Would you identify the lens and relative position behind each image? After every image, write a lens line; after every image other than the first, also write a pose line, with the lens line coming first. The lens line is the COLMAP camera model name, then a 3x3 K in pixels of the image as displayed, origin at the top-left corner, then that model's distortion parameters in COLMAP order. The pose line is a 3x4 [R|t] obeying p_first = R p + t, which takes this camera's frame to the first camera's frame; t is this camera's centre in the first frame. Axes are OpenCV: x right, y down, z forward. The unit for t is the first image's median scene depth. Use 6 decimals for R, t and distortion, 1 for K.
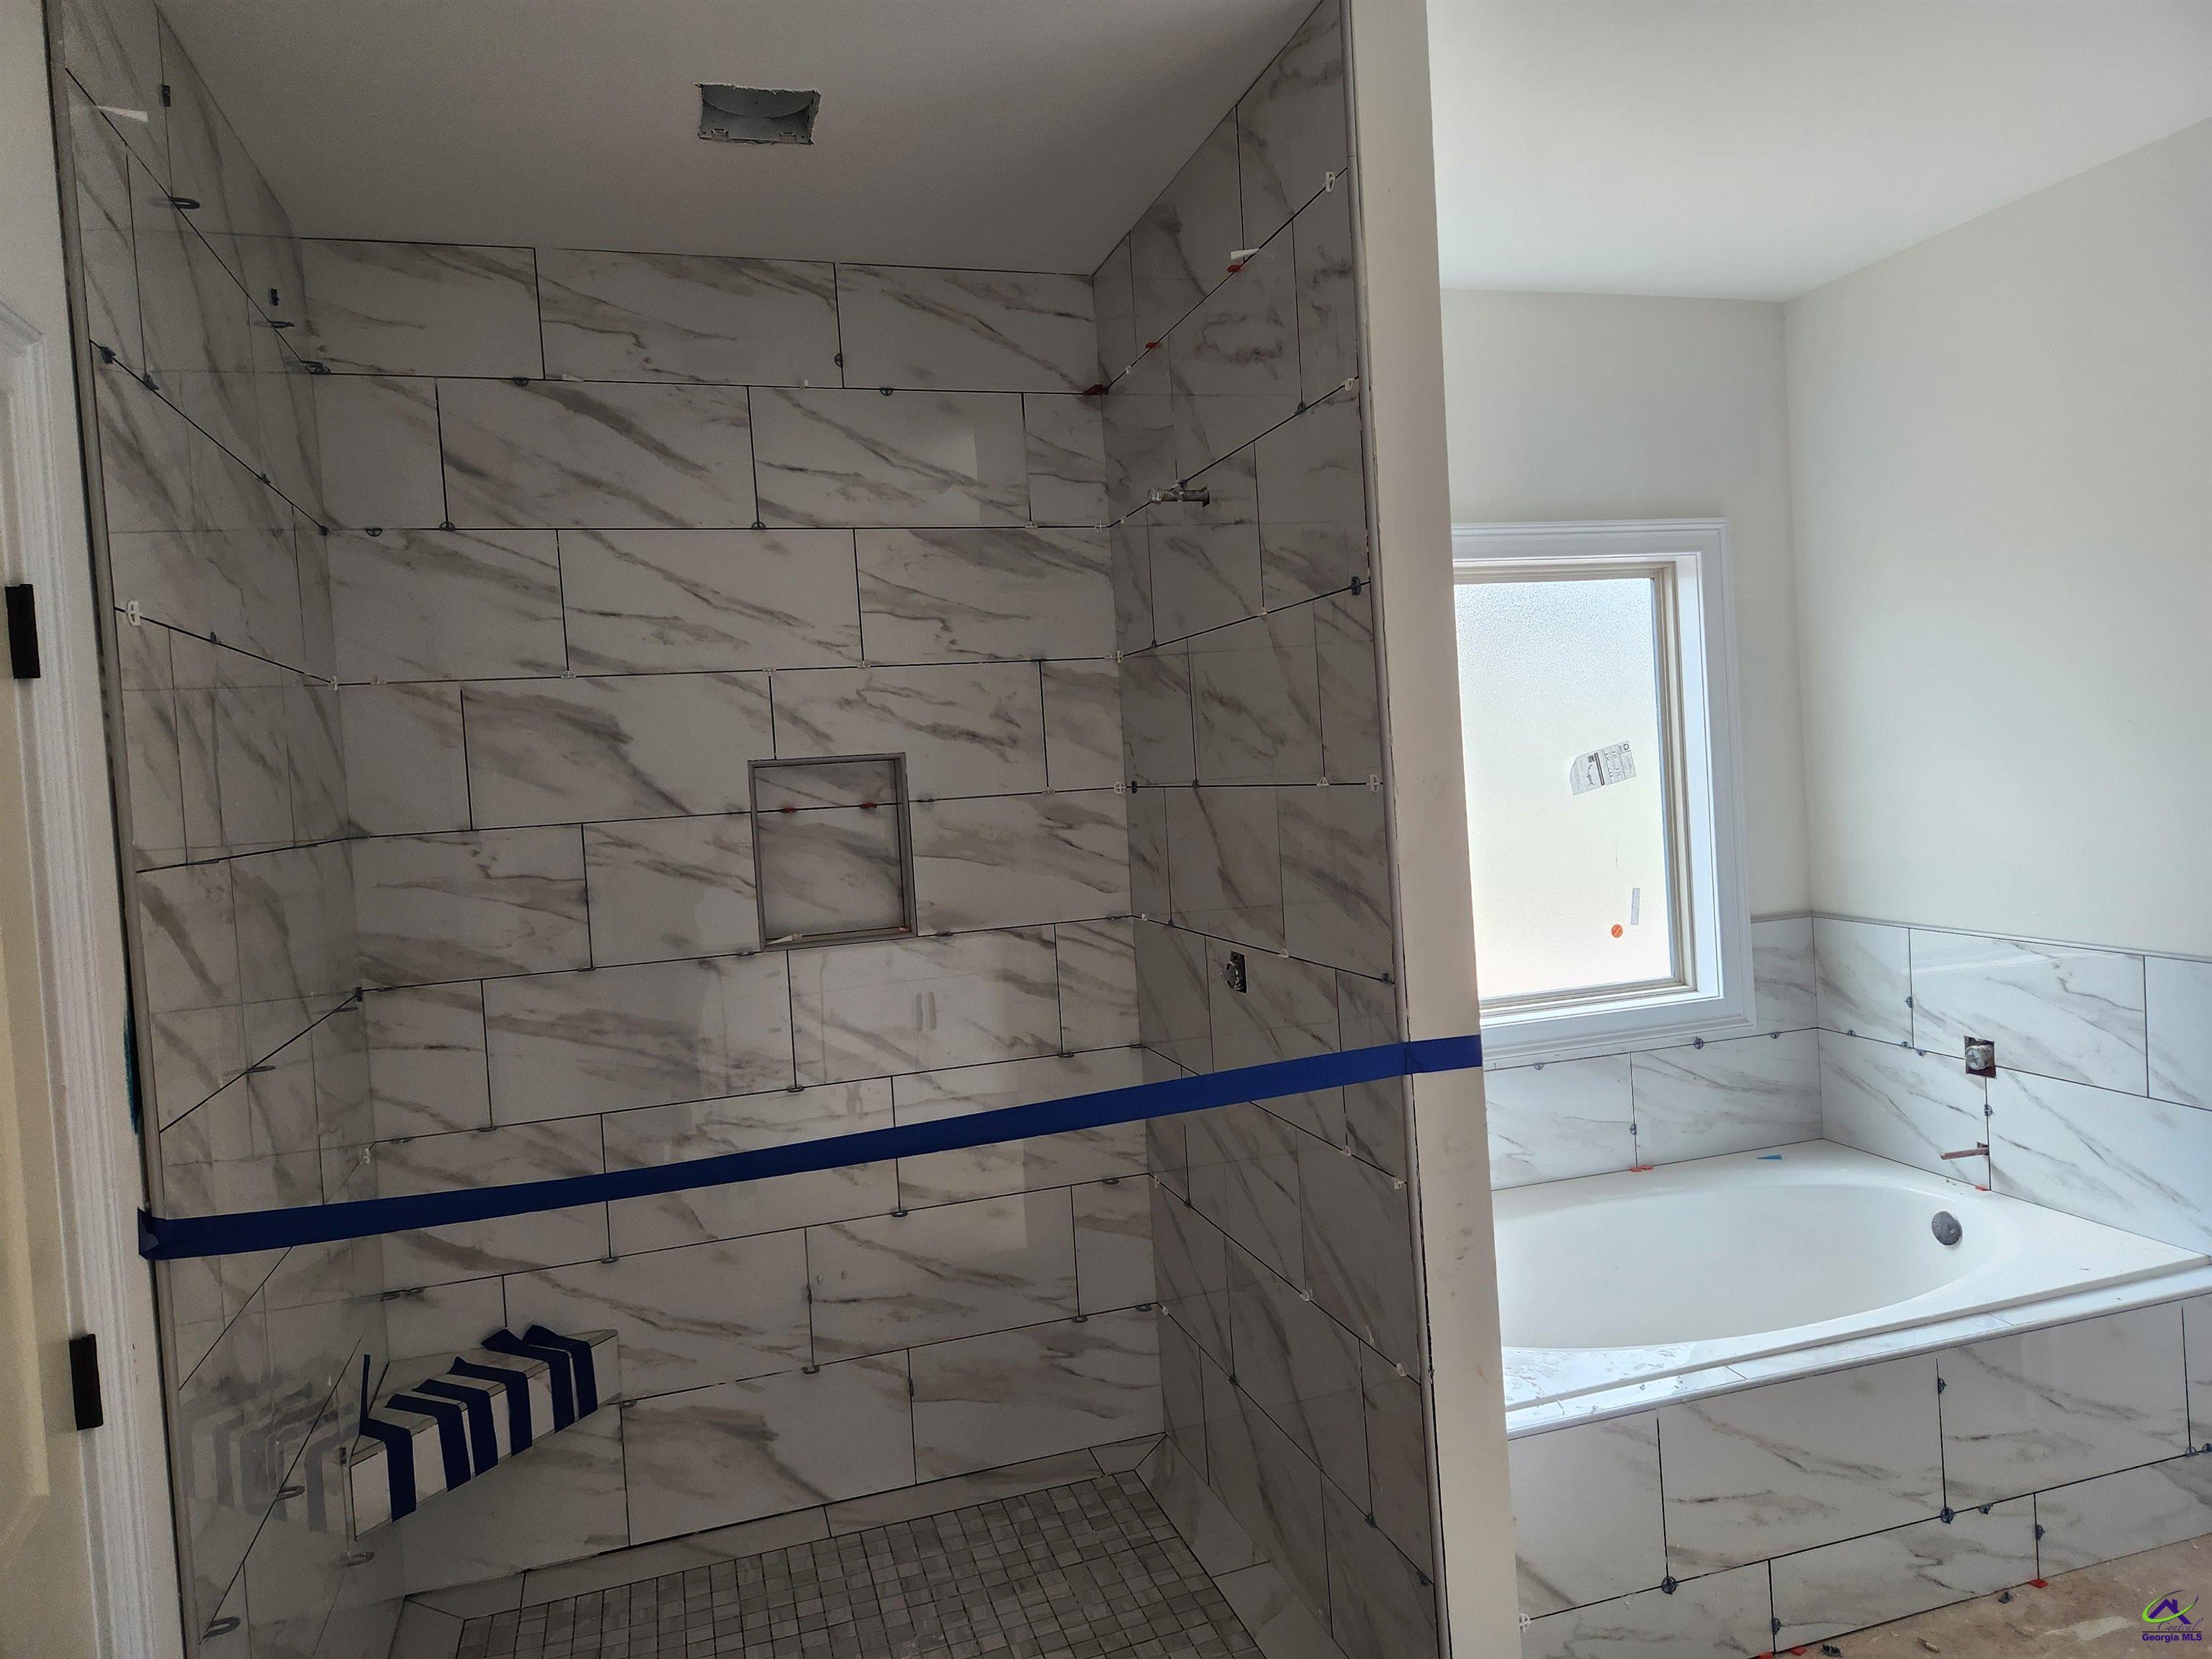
lens RADIAL K [[1453.2, 0, 1115.2], [0, 1453.2, 804.9], [0, 0, 1]] dist [0.075683, -0.066400]
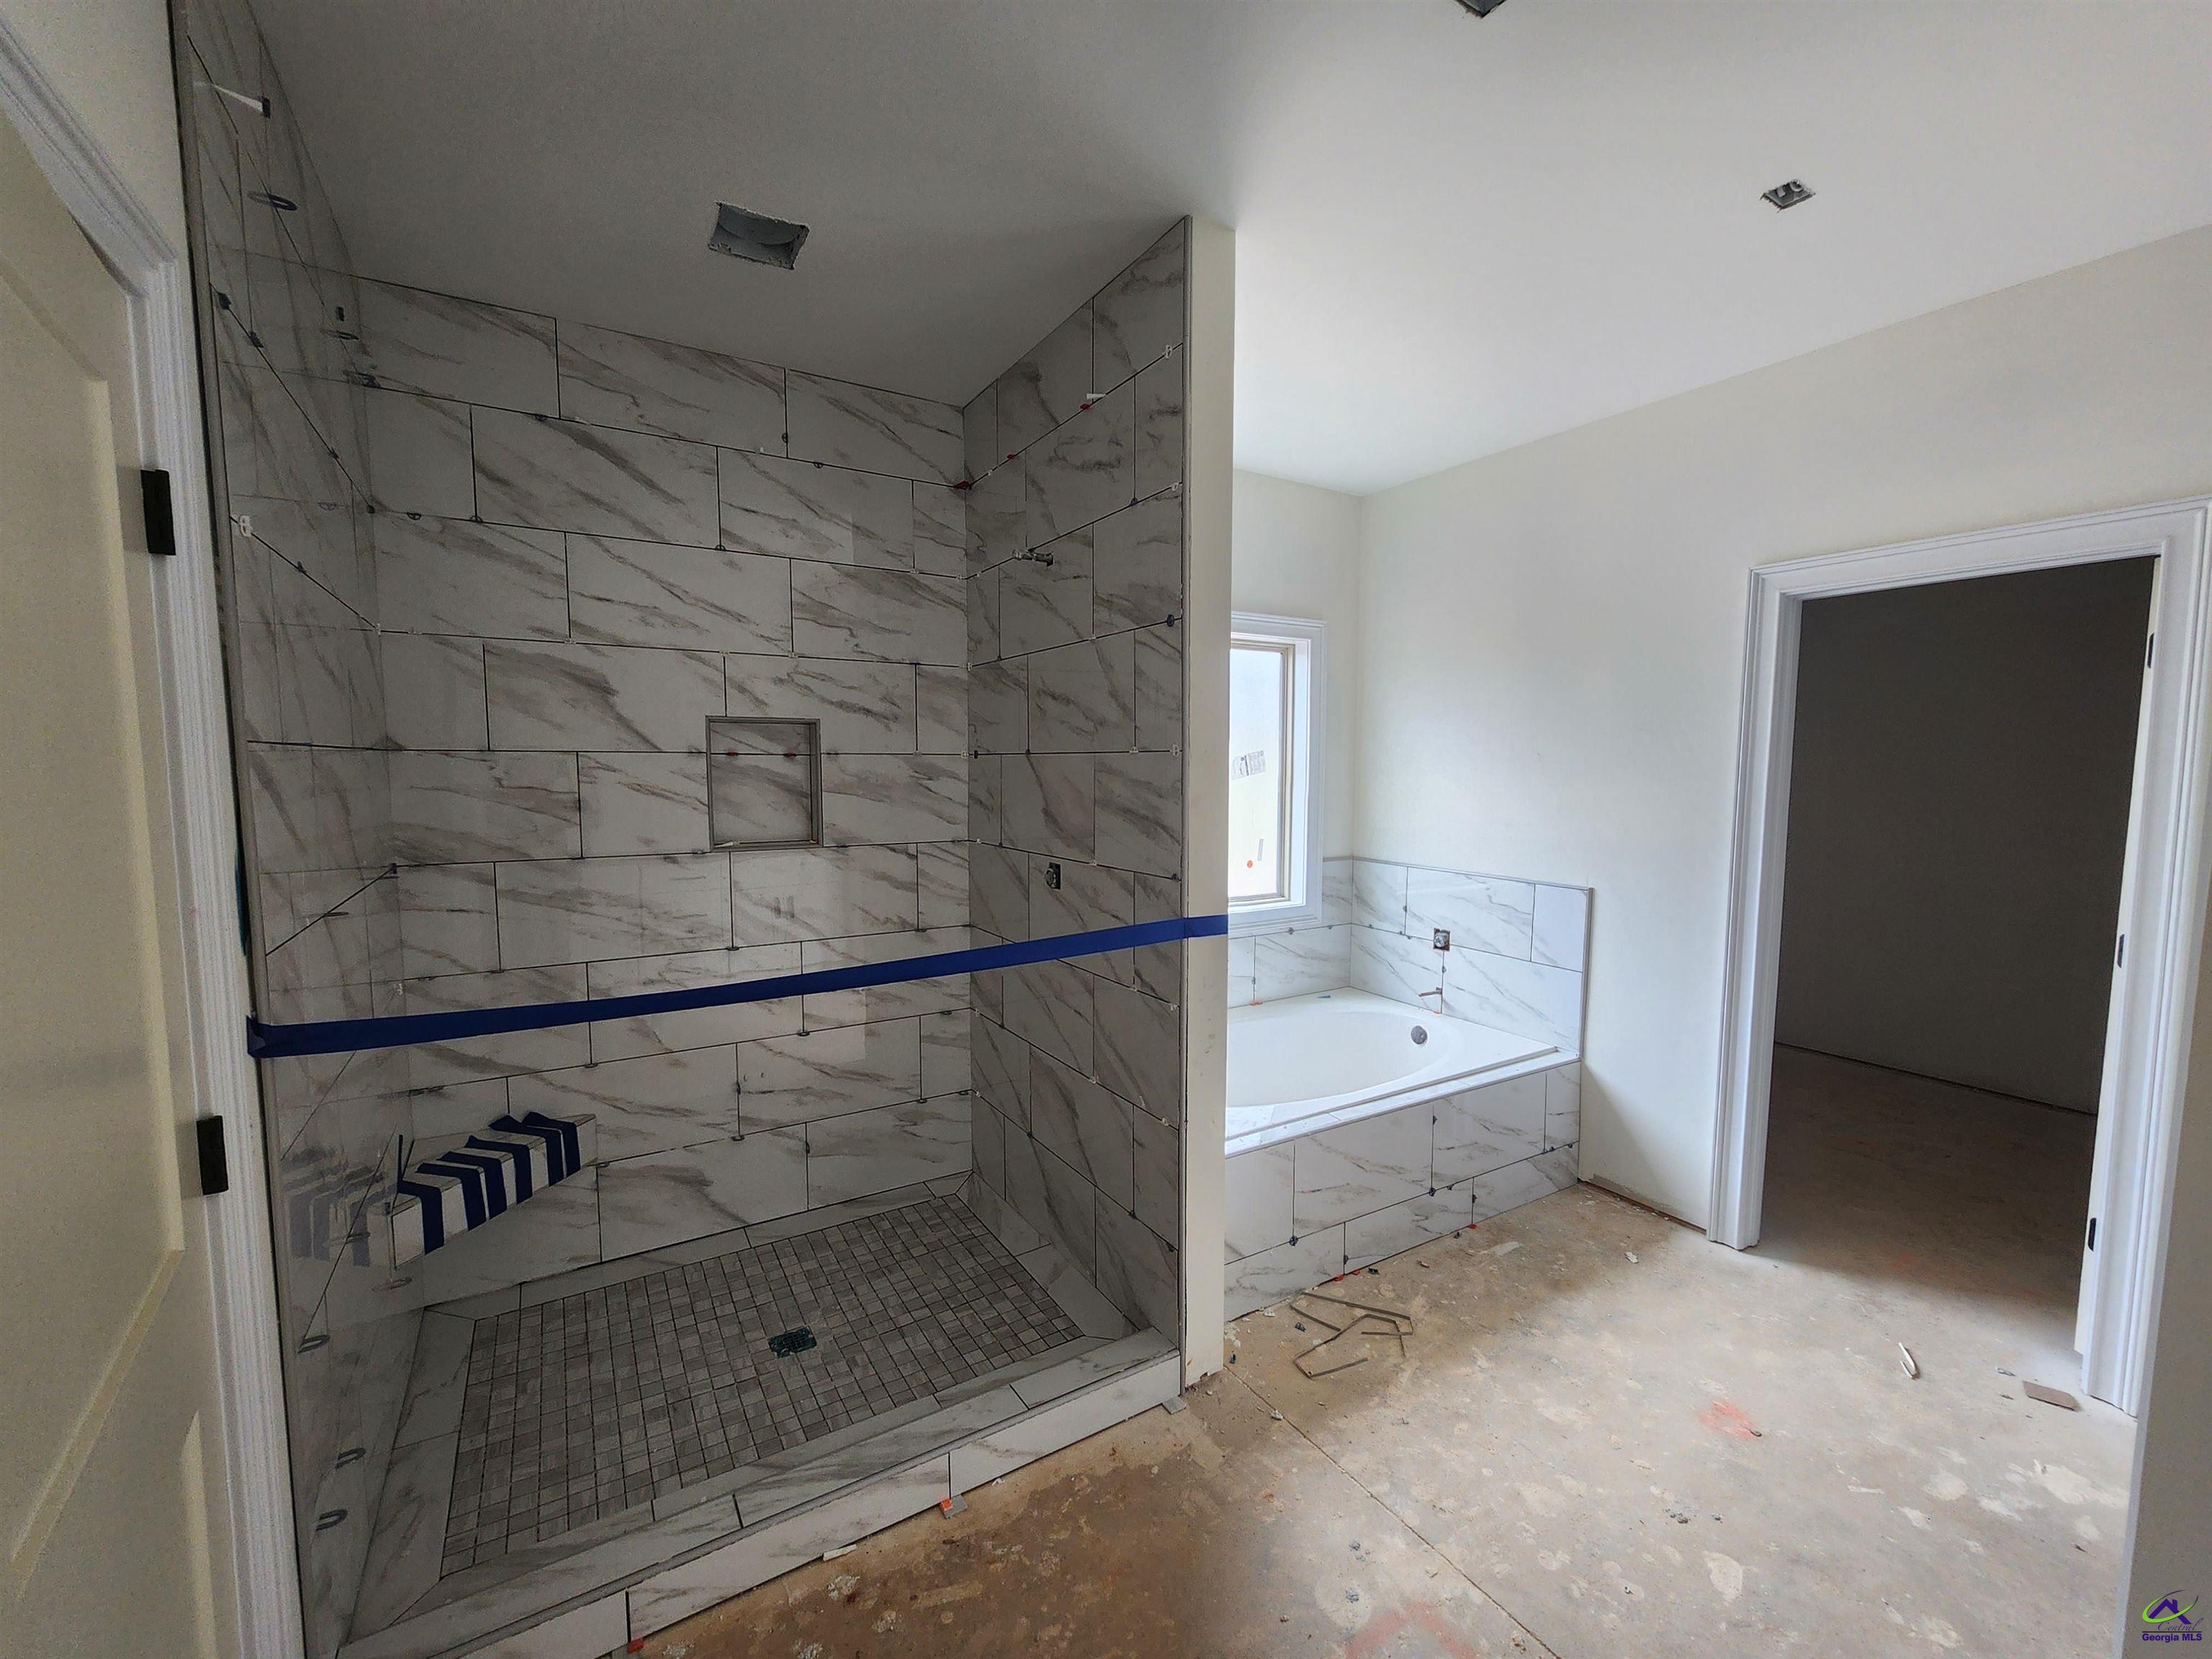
lens RADIAL K [[903.9, 0, 1113.5], [0, 903.9, 835.4], [0, 0, 1]] dist [-0.001587, -0.000318]
pose [[0.969091, 0.044524, 0.242654, -0.081653], [-0.056157, 0.997570, 0.041233, 0.028002], [-0.240228, -0.053585, 0.969236, 0.061588]]
